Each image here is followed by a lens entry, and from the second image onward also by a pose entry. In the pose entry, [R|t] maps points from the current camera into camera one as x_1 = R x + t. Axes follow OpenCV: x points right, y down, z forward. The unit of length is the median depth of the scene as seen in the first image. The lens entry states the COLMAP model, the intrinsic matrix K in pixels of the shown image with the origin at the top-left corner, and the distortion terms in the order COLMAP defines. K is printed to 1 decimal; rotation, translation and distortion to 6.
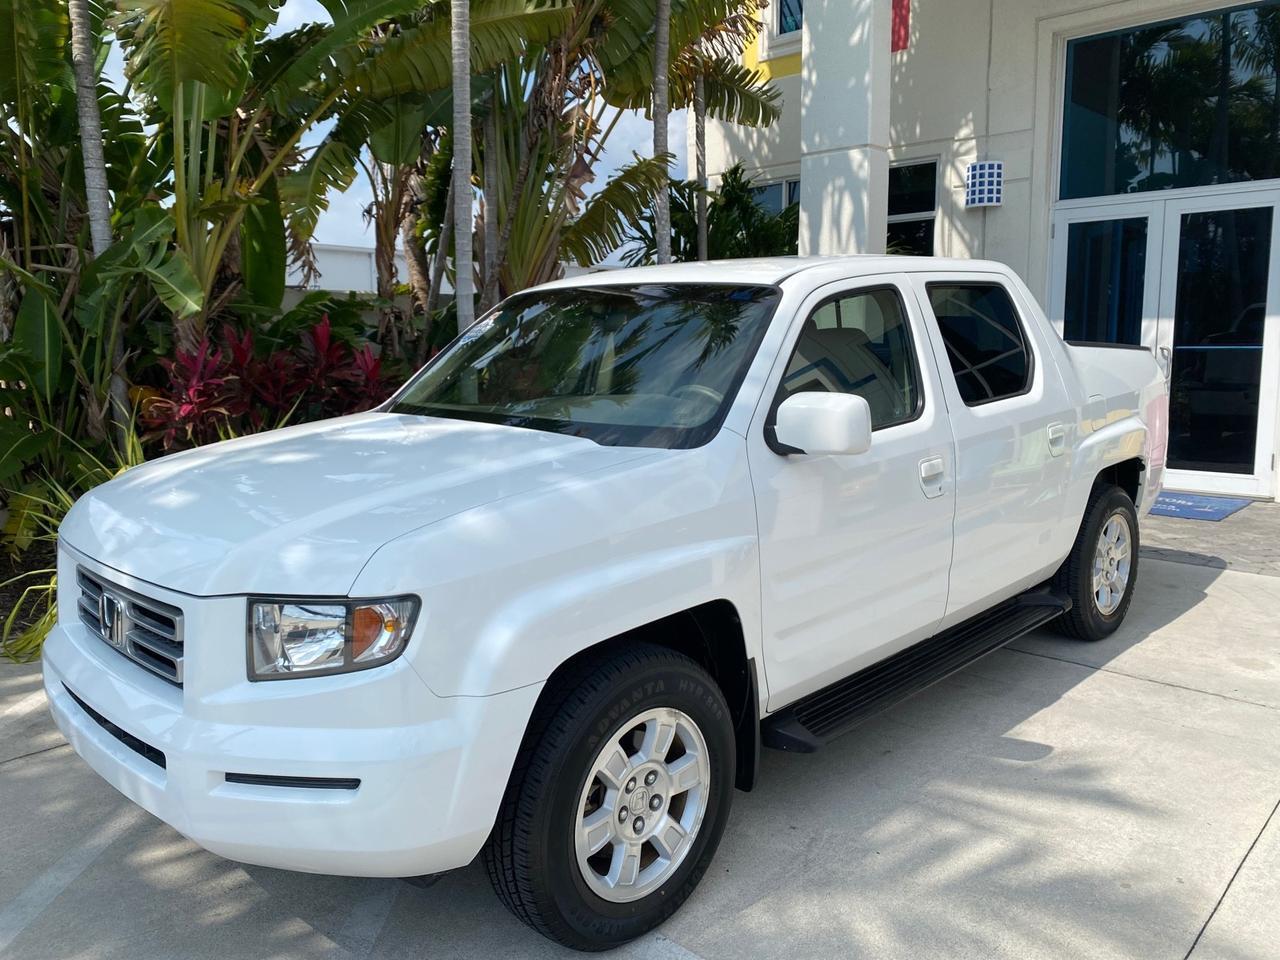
lens RADIAL K [[981.7, 0, 636.7], [0, 981.7, 471.8], [0, 0, 1]] dist [0.005317, 0.001486]
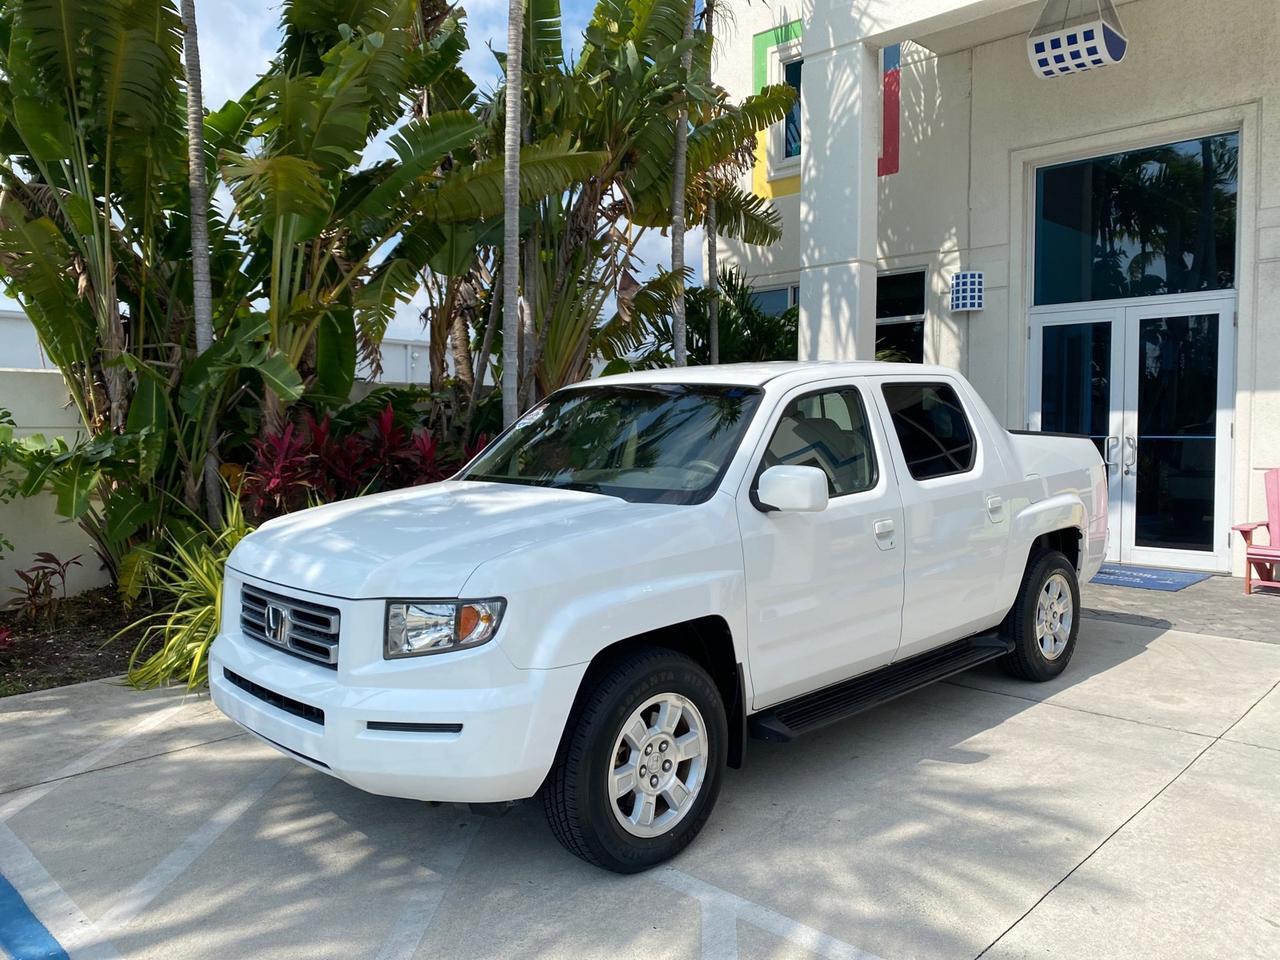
lens RADIAL K [[977.5, 0, 640.8], [0, 977.5, 464.2], [0, 0, 1]] dist [0.005576, -0.004359]
pose [[0.999854, 0.007337, -0.015443, 0.000440], [-0.008777, 0.995403, -0.095369, 0.023300], [0.014672, 0.095490, 0.995322, -0.168954]]
